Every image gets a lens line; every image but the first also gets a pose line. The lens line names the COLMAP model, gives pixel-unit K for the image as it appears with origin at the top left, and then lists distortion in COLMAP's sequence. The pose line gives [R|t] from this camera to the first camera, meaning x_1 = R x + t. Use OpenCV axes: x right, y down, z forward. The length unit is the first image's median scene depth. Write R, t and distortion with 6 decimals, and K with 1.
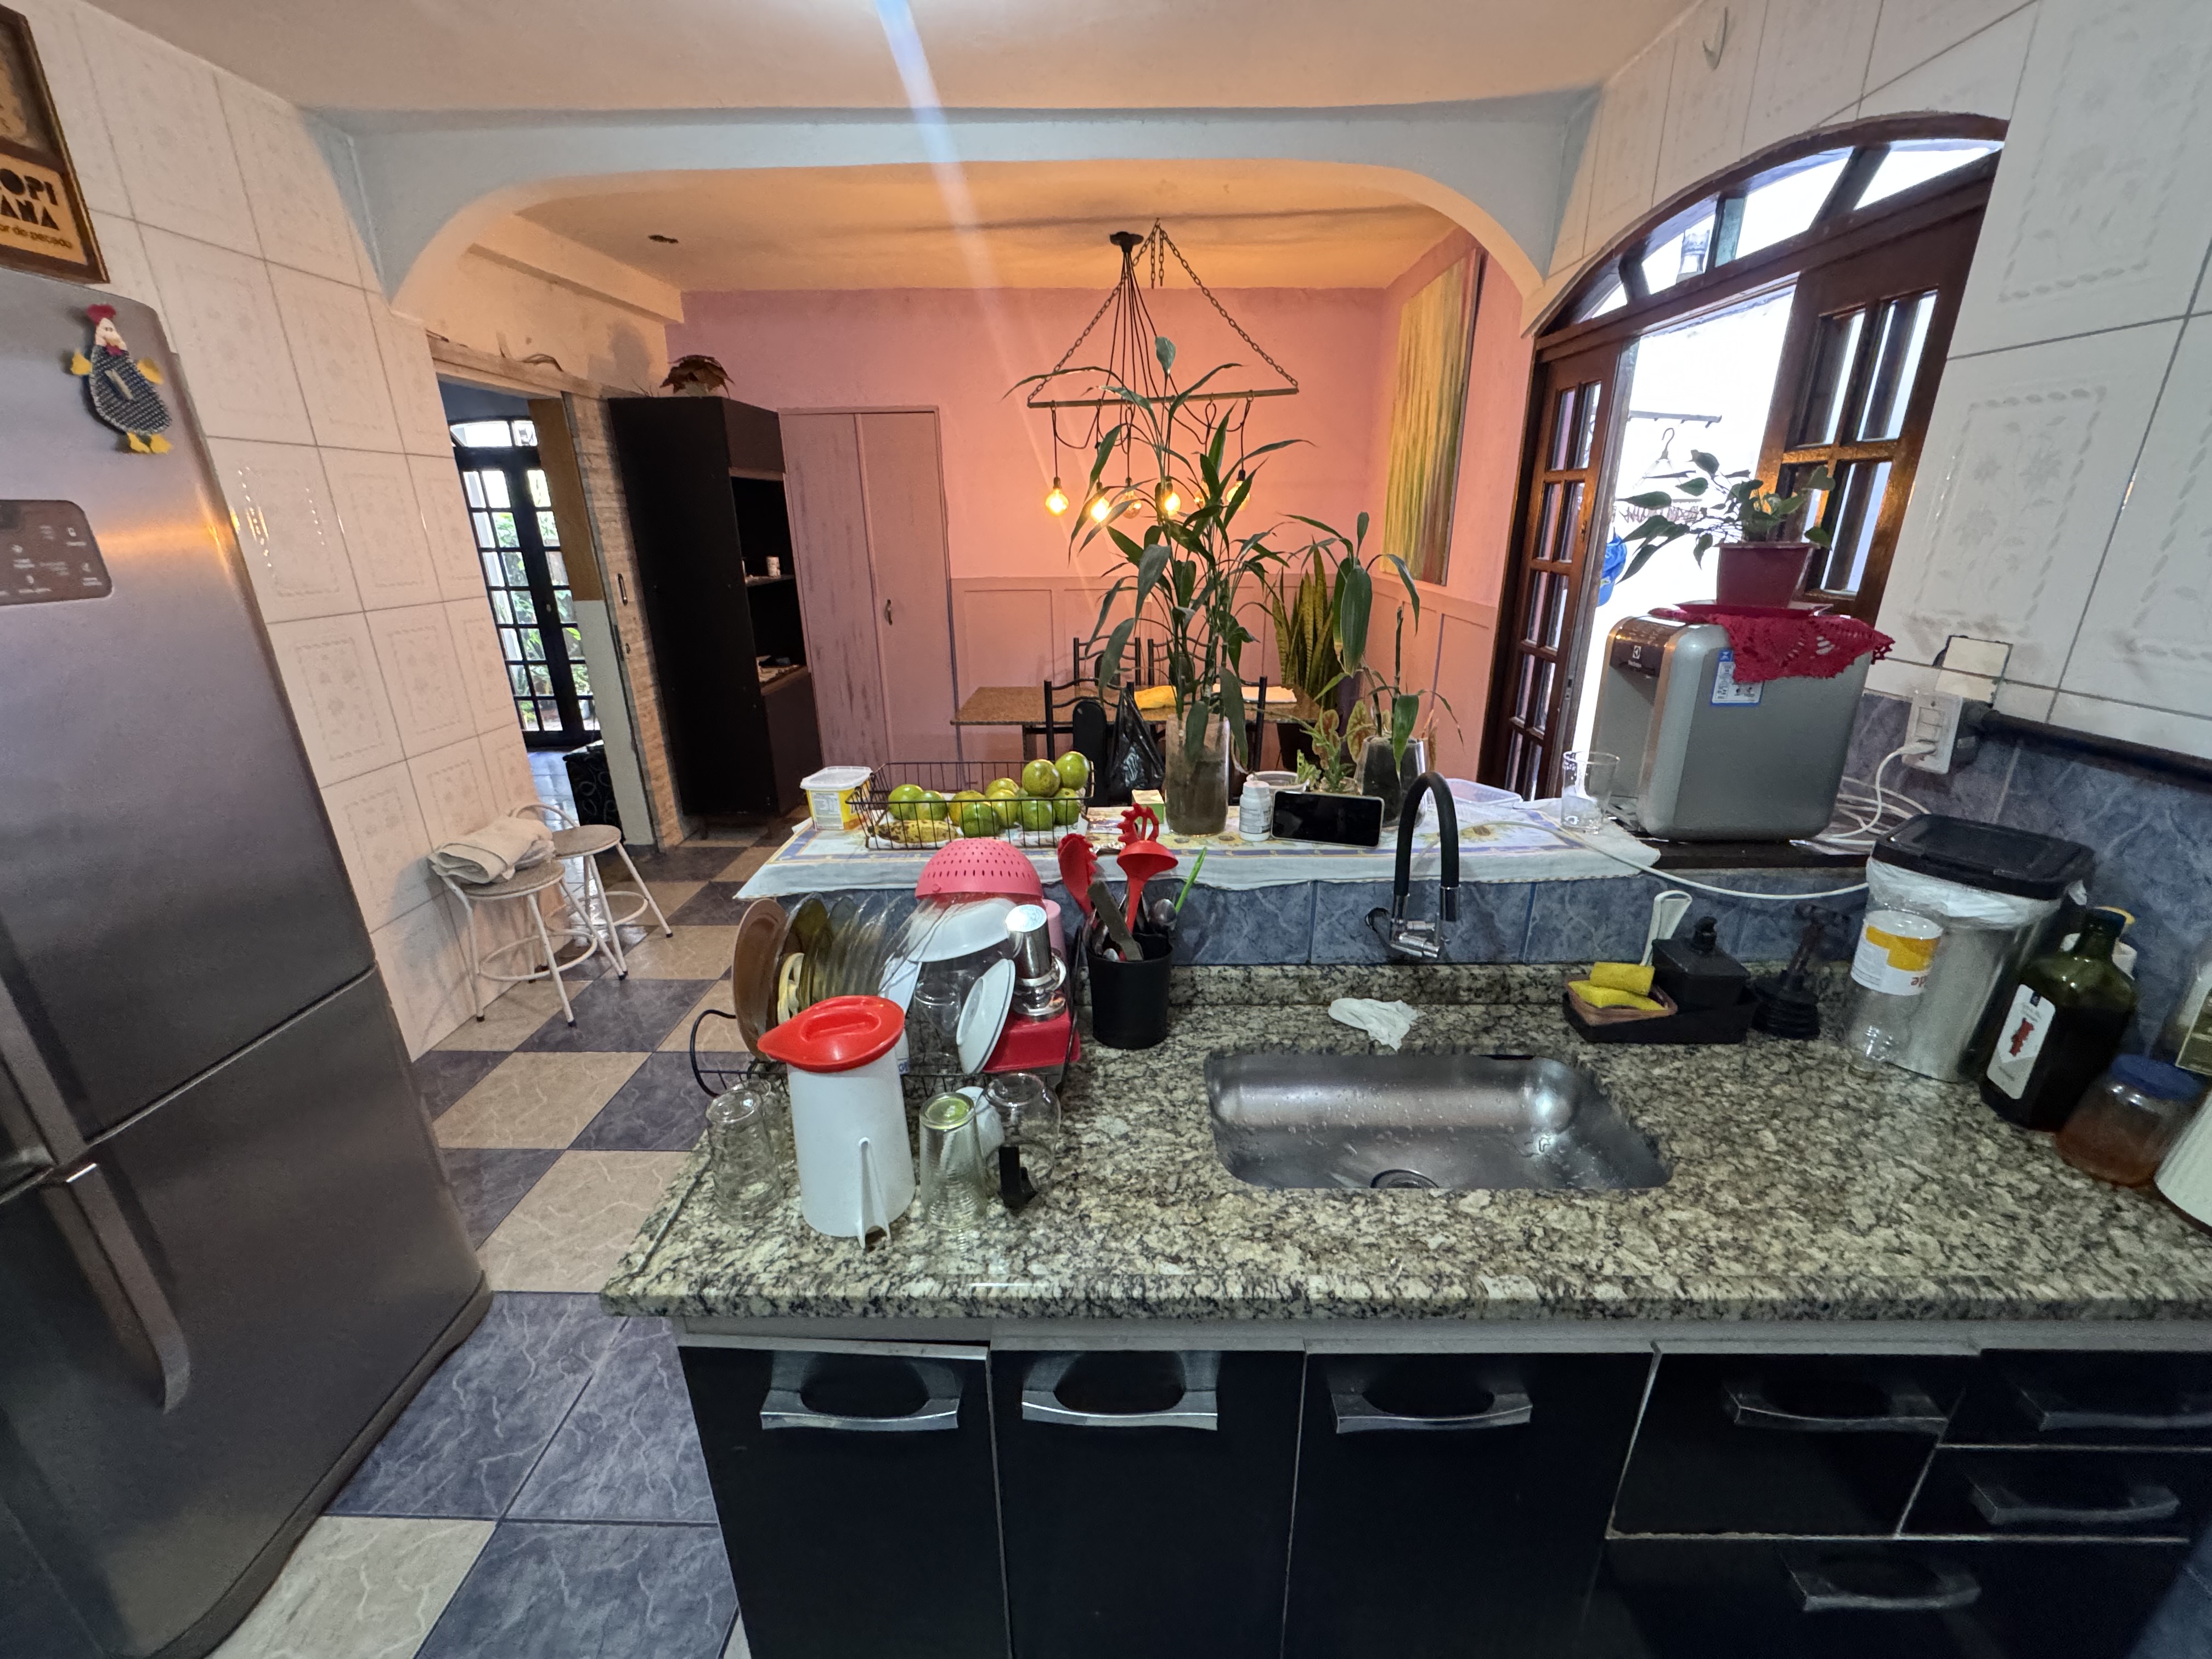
lens RADIAL K [[887.0, 0, 1106.7], [0, 887.0, 835.8], [0, 0, 1]] dist [-0.003278, 0.000920]
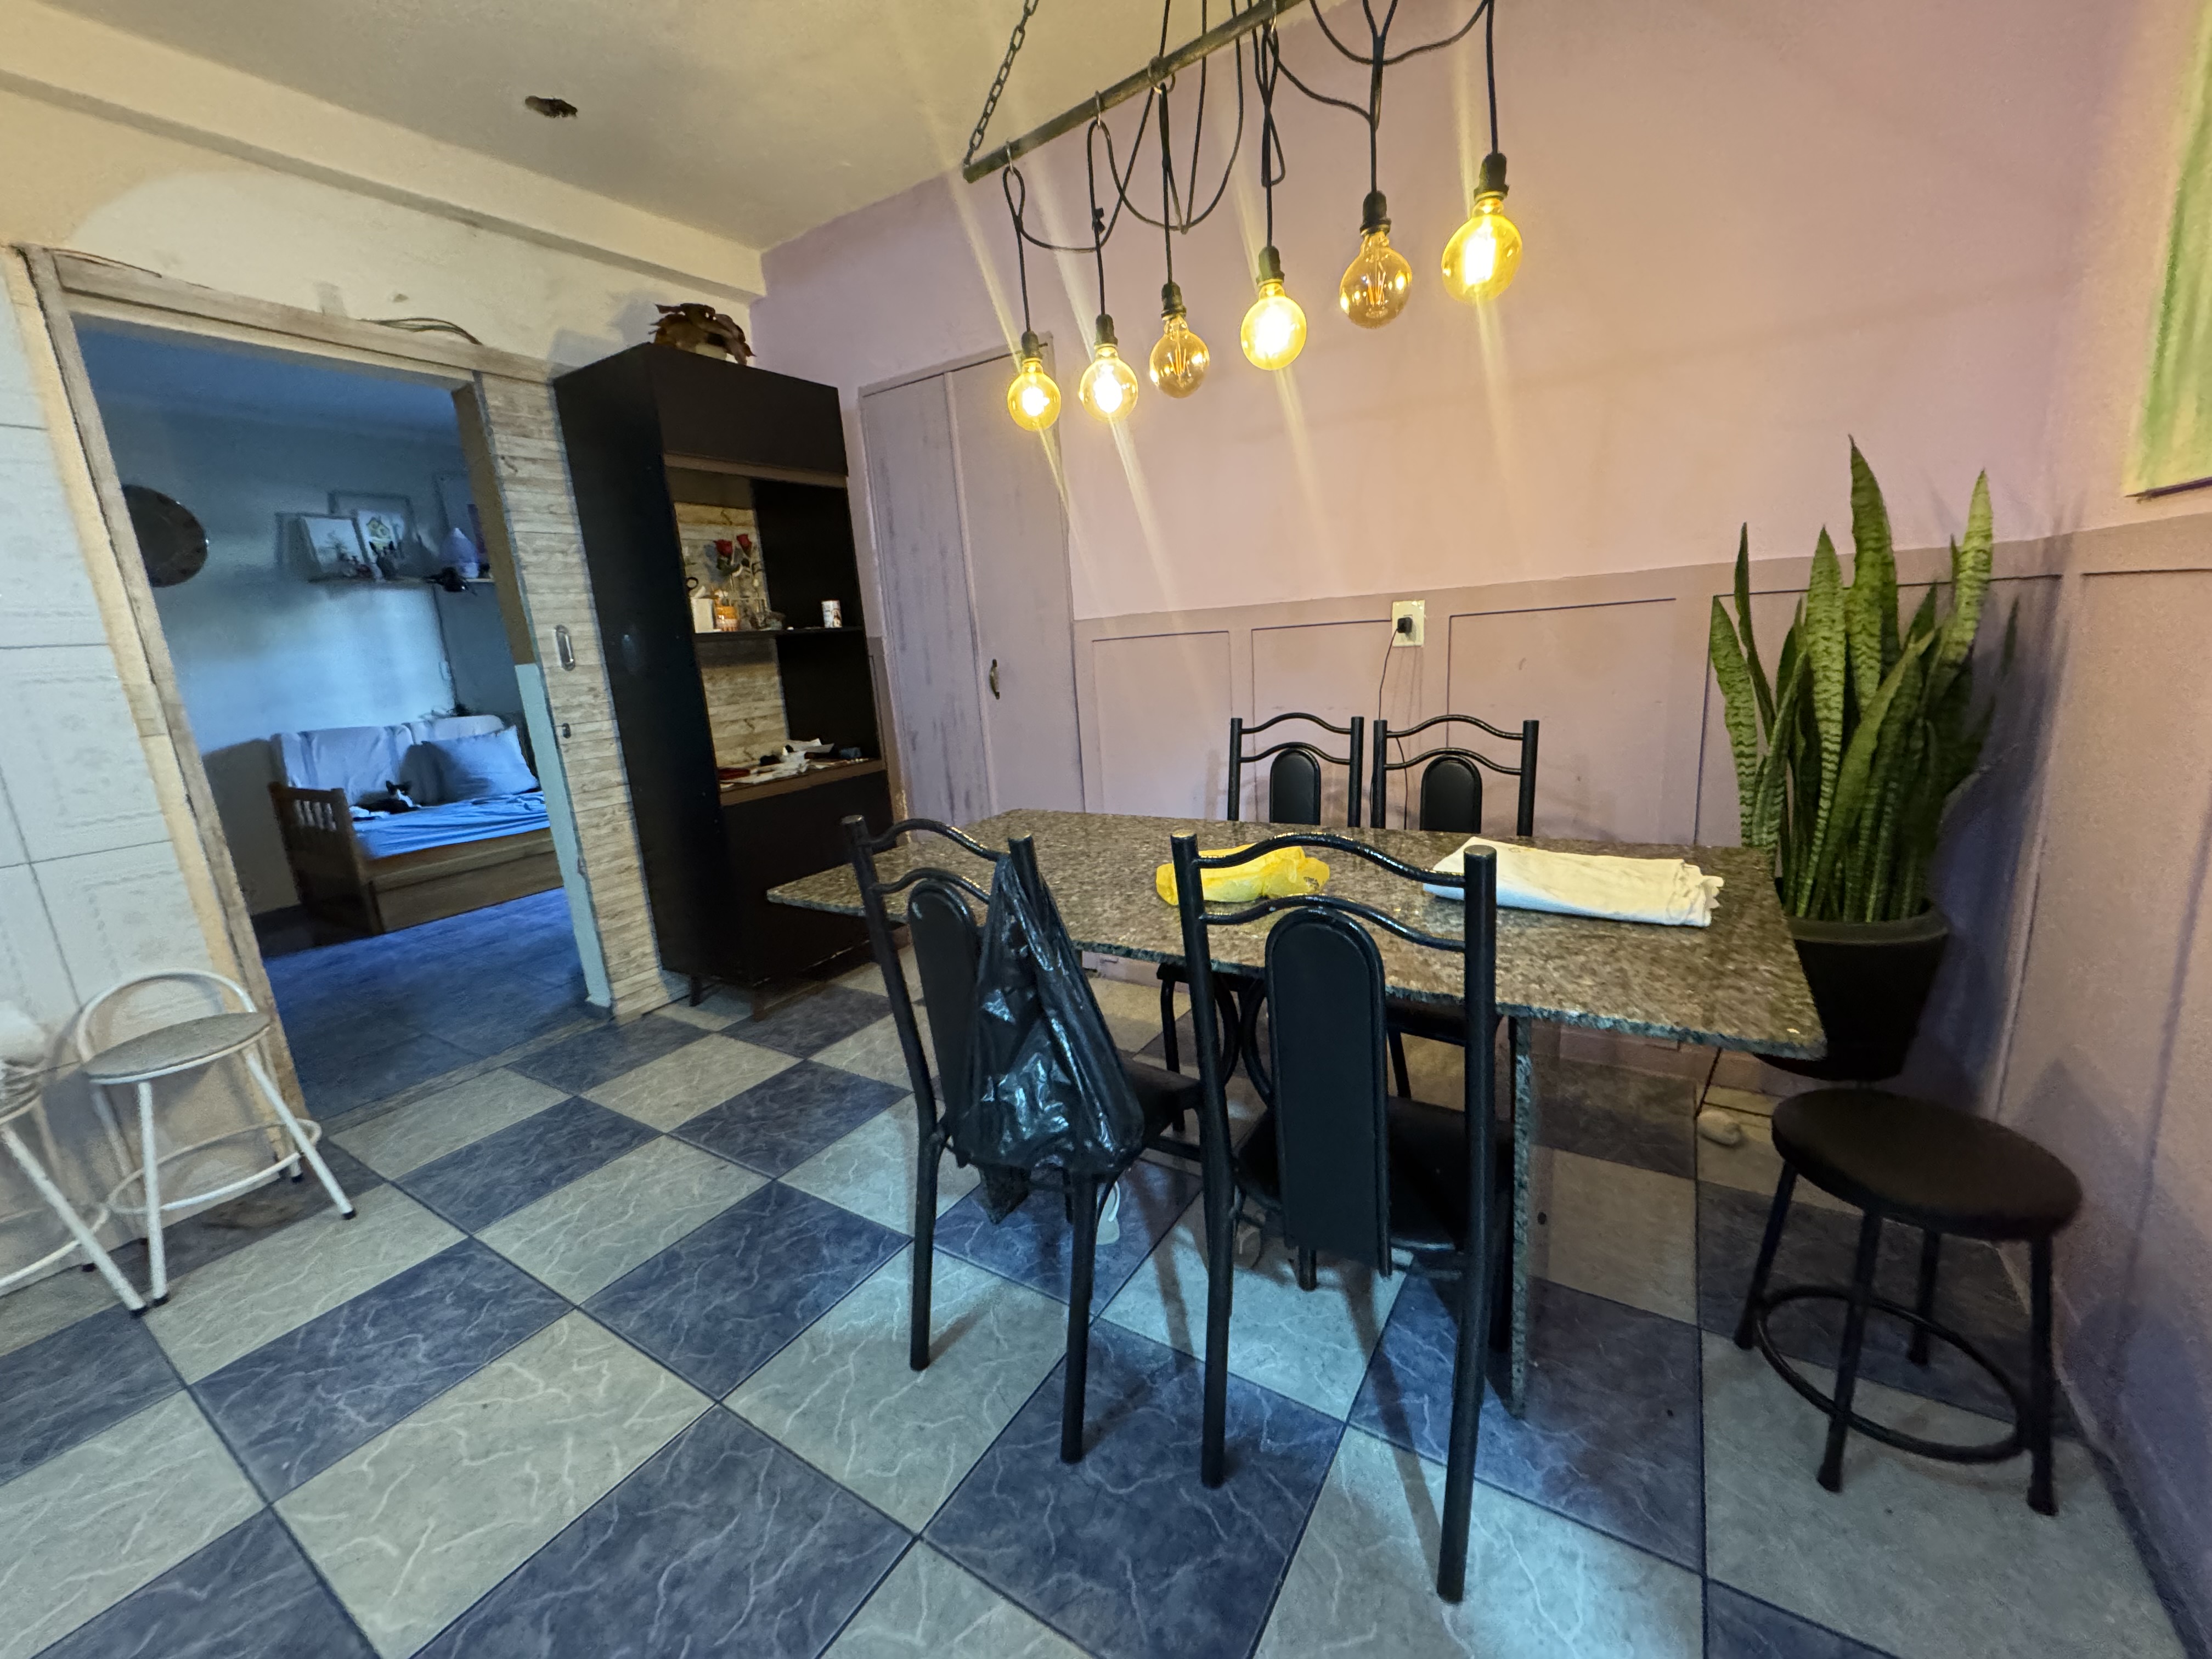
lens RADIAL K [[887.0, 0, 1110.3], [0, 887.0, 824.1], [0, 0, 1]] dist [-0.003278, 0.000920]
pose [[0.860310, 0.061089, -0.506098, 0.176567], [-0.117086, 0.989931, -0.079544, -0.129587], [0.496143, 0.127689, 0.858800, 0.606895]]
